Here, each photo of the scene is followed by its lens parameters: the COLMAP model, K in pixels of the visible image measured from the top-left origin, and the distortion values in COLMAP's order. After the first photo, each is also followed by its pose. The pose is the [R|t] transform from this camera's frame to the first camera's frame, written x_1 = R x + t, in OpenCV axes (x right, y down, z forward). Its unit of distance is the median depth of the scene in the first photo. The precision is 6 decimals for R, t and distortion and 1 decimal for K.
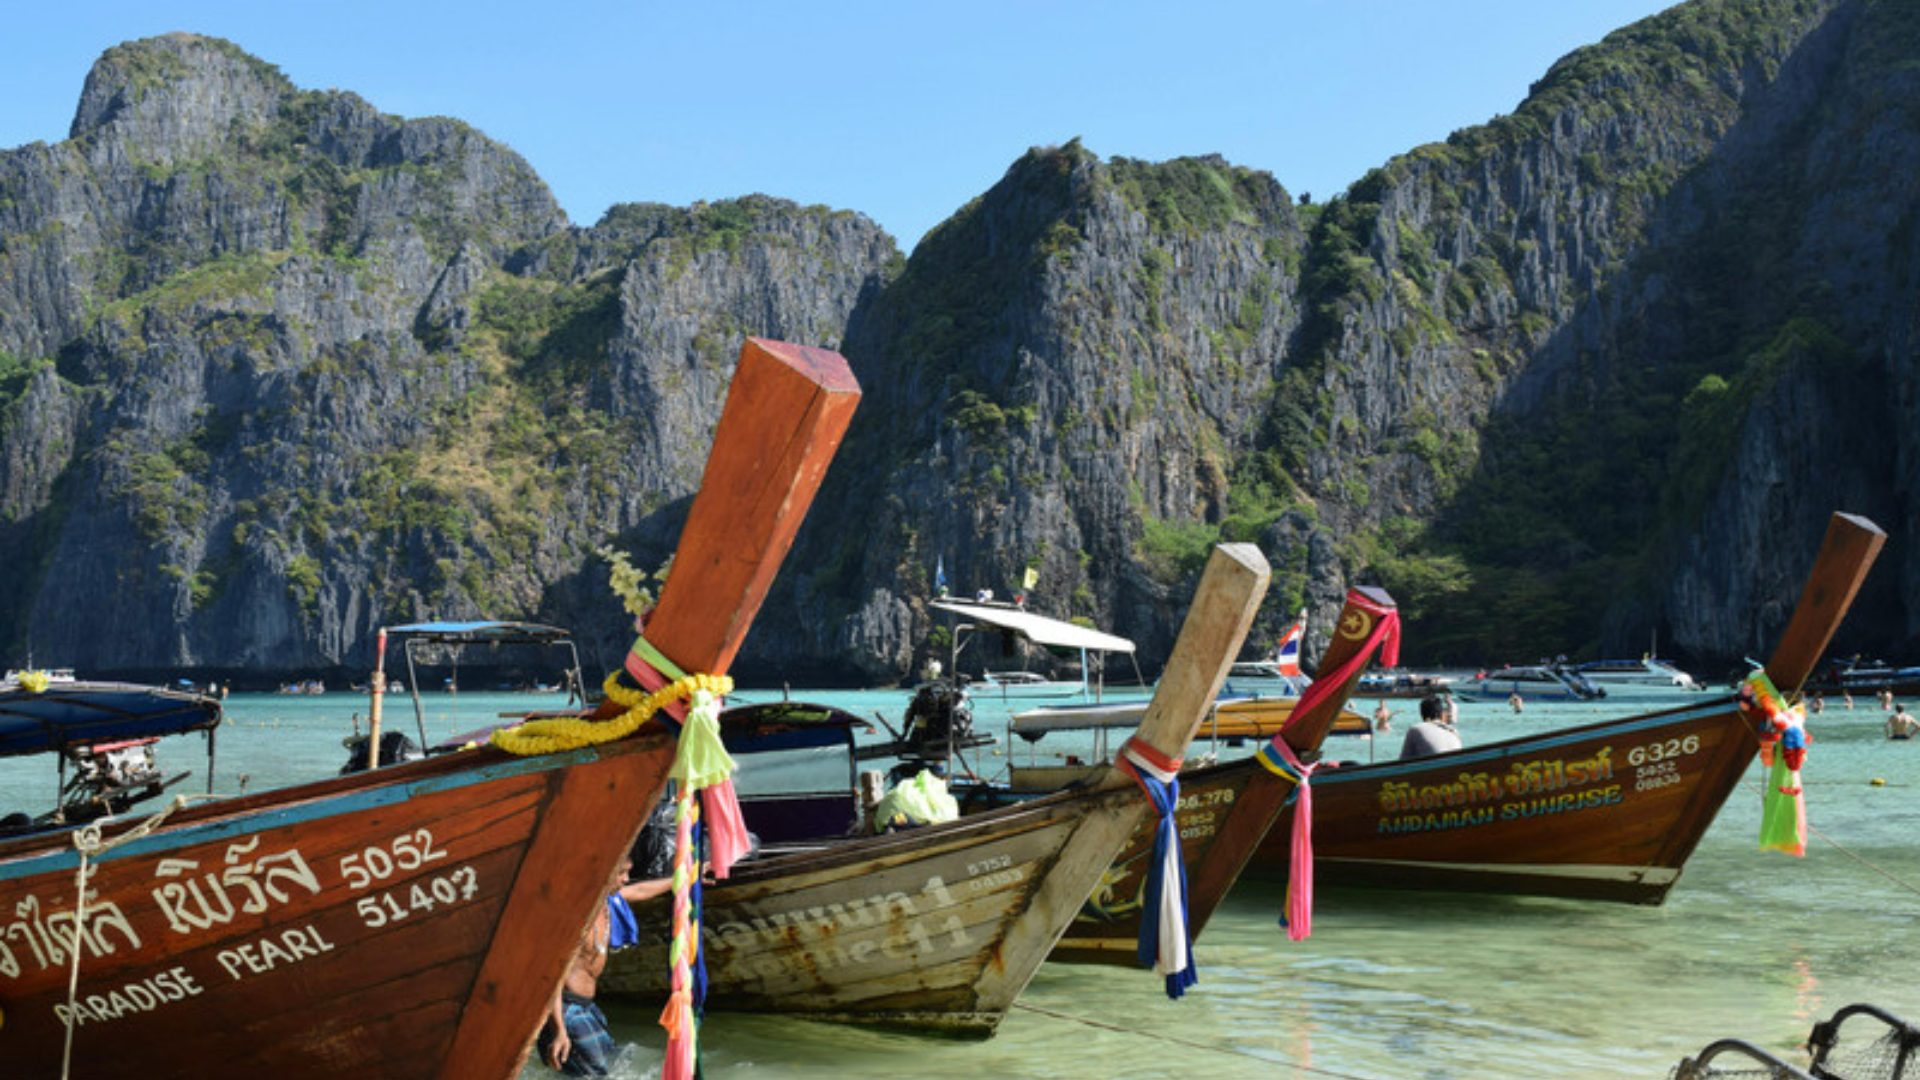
lens RADIAL K [[2029.6, 0, 953.8], [0, 2029.6, 543.5], [0, 0, 1]] dist [-0.072419, 0.020142]
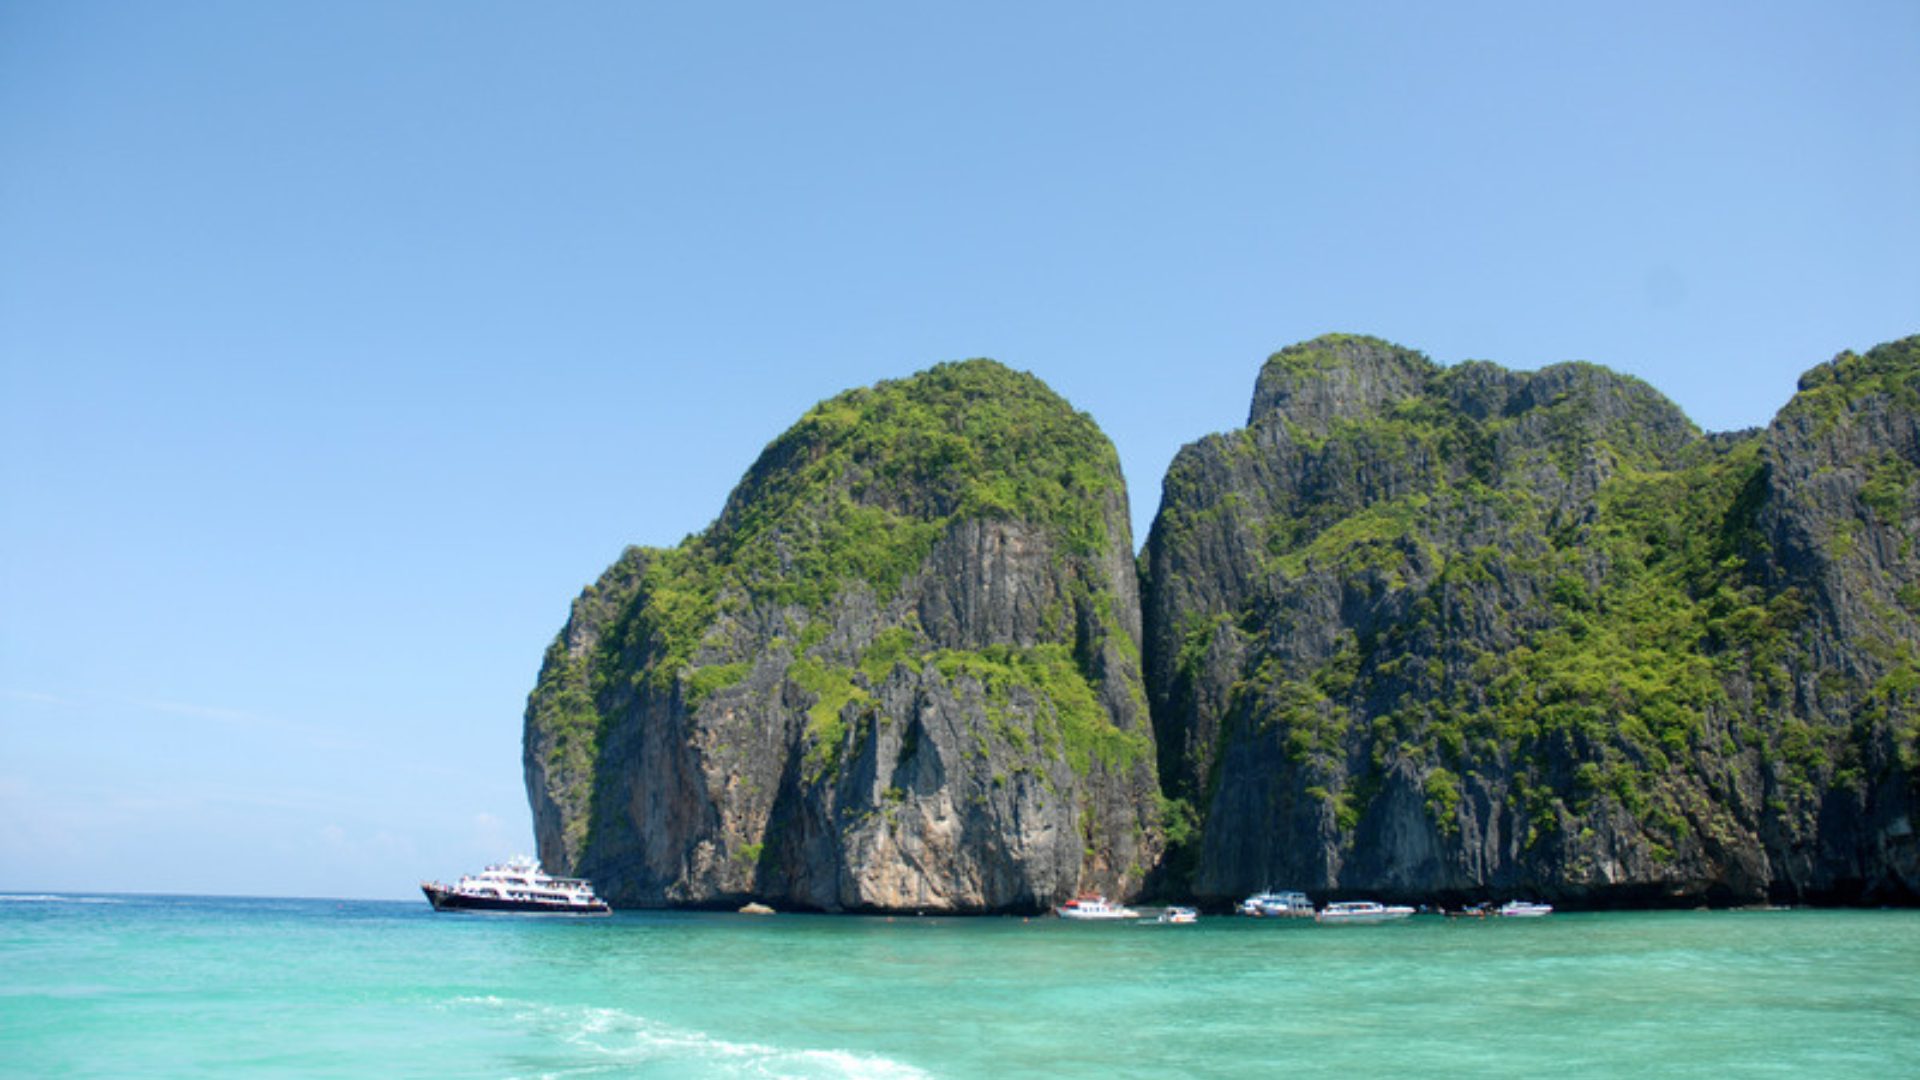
lens RADIAL K [[1493.8, 0, 960.0], [0, 1493.8, 540.0], [0, 0, 1]] dist [-0.184976, 0.169173]
pose [[0.770099, -0.142504, -0.621804, -0.052967], [0.030256, 0.981792, -0.187534, 0.021901], [0.637207, 0.125607, 0.760389, 0.315762]]
